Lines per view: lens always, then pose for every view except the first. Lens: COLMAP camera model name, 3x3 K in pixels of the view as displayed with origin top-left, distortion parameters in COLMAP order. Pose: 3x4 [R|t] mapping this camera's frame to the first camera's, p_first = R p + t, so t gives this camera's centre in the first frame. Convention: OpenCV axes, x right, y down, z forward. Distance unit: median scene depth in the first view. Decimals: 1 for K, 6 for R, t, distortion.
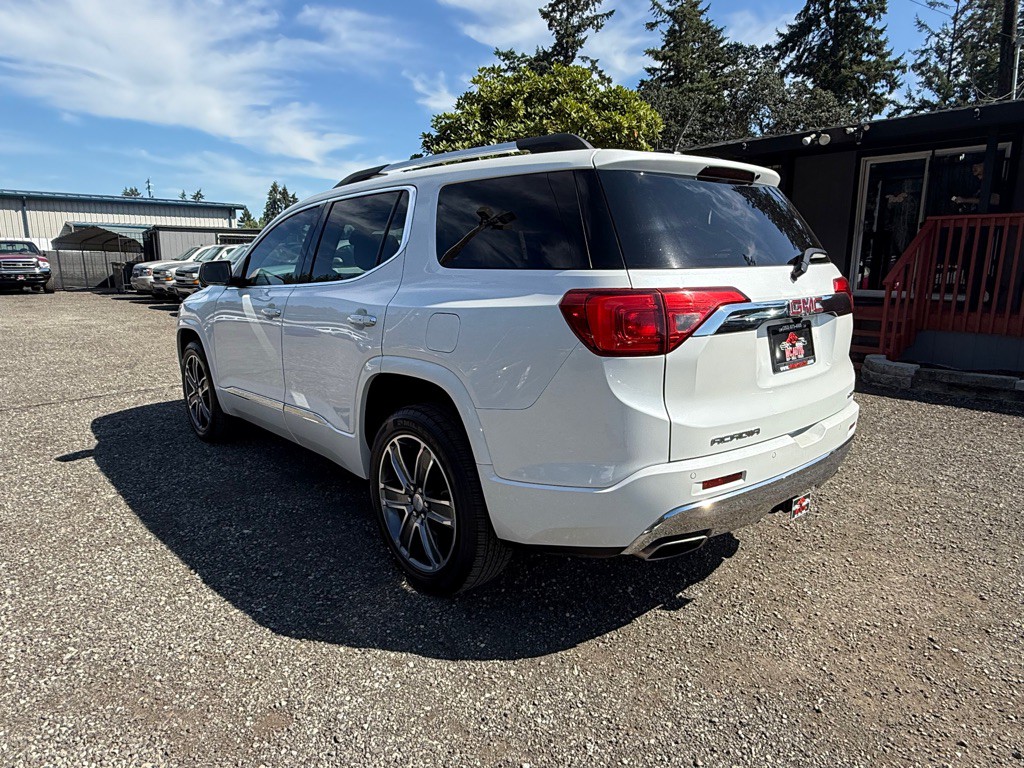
lens RADIAL K [[648.8, 0, 509.9], [0, 648.8, 385.8], [0, 0, 1]] dist [-0.002548, -0.000986]
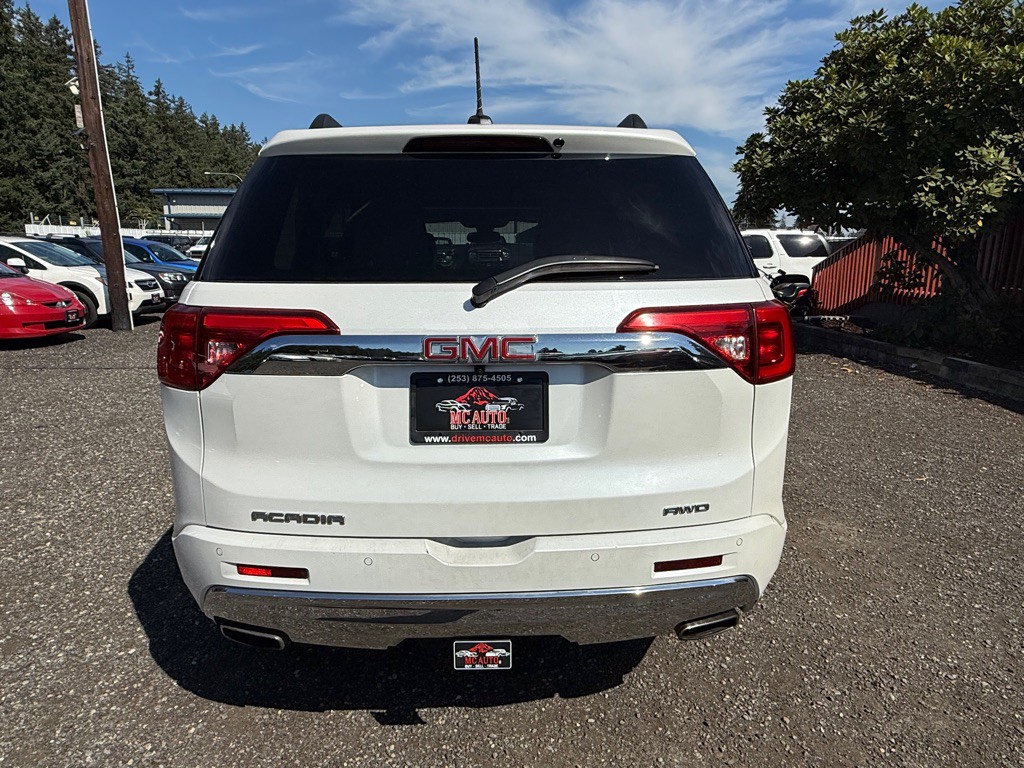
lens RADIAL K [[648.8, 0, 509.9], [0, 648.8, 385.8], [0, 0, 1]] dist [-0.002548, -0.000986]
pose [[0.770960, 0.135654, -0.622269, 0.195021], [-0.127590, 0.990143, 0.057773, -0.028339], [0.623973, 0.034855, 0.780669, 0.117913]]
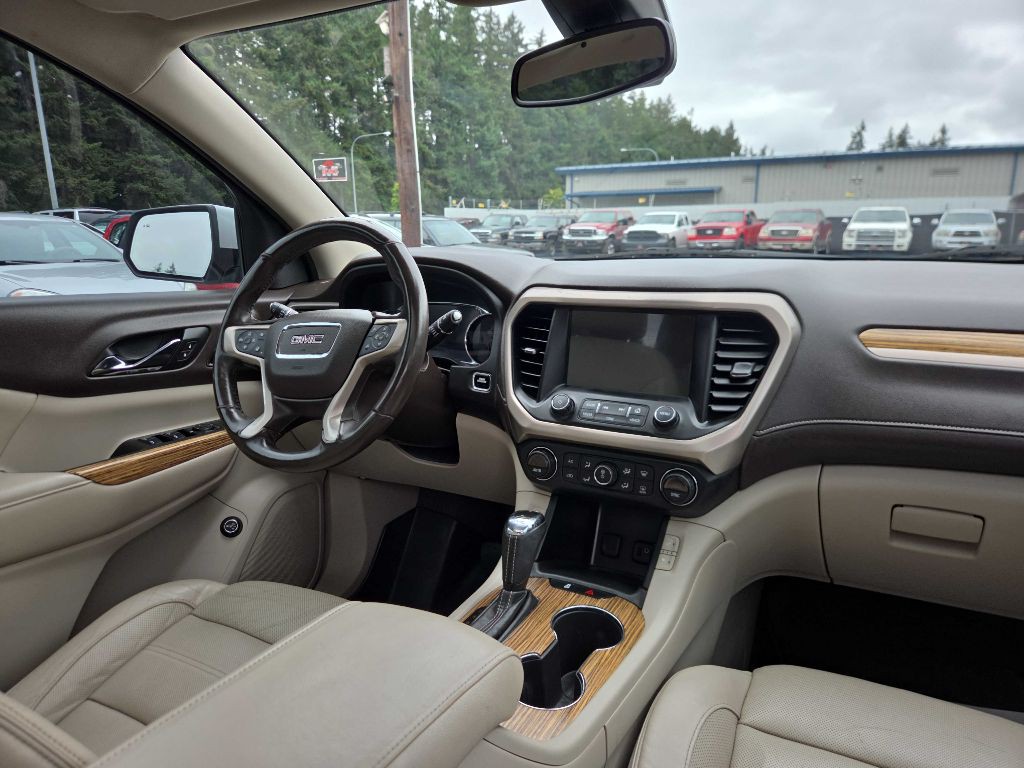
lens RADIAL K [[690.4, 0, 512.0], [0, 690.4, 384.0], [0, 0, 1]] dist [0.119502, -0.133463]
pose [[0.290216, 0.204425, -0.934872, -0.028544], [-0.175472, 0.971721, 0.158010, -0.068413], [0.940736, 0.118187, 0.317879, 0.377783]]
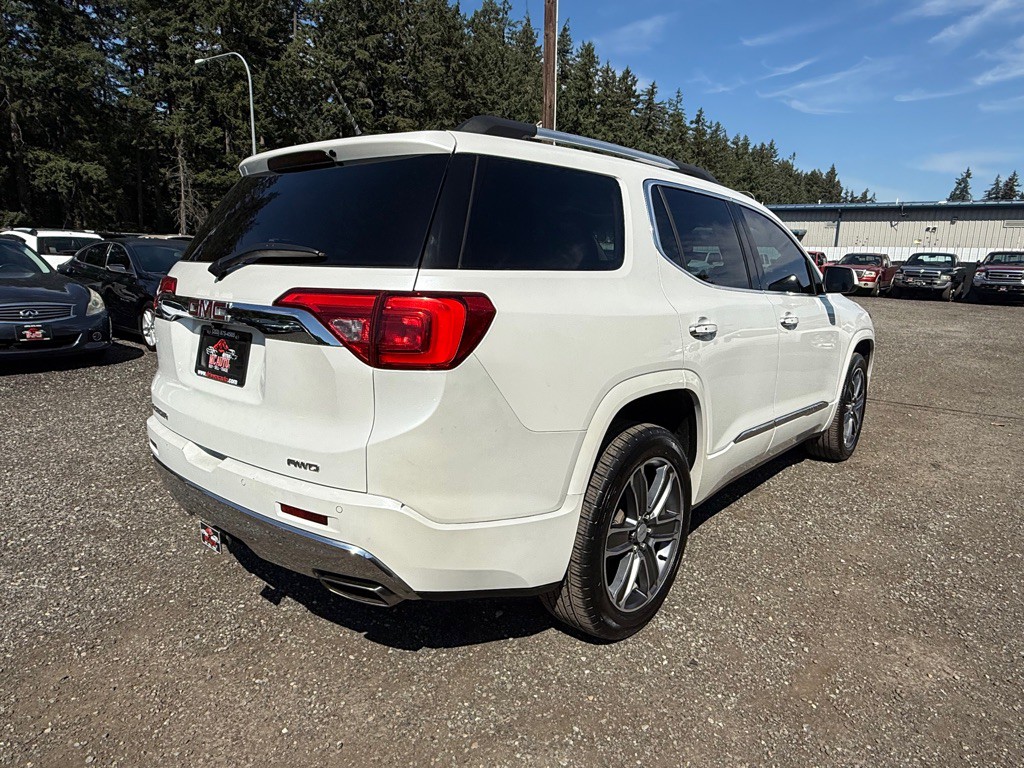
lens RADIAL K [[648.8, 0, 509.9], [0, 648.8, 385.8], [0, 0, 1]] dist [-0.002548, -0.000986]
pose [[0.136248, 0.196663, -0.970958, 0.306819], [-0.214673, 0.962672, 0.164861, -0.056776], [0.967136, 0.185976, 0.173380, 0.280726]]
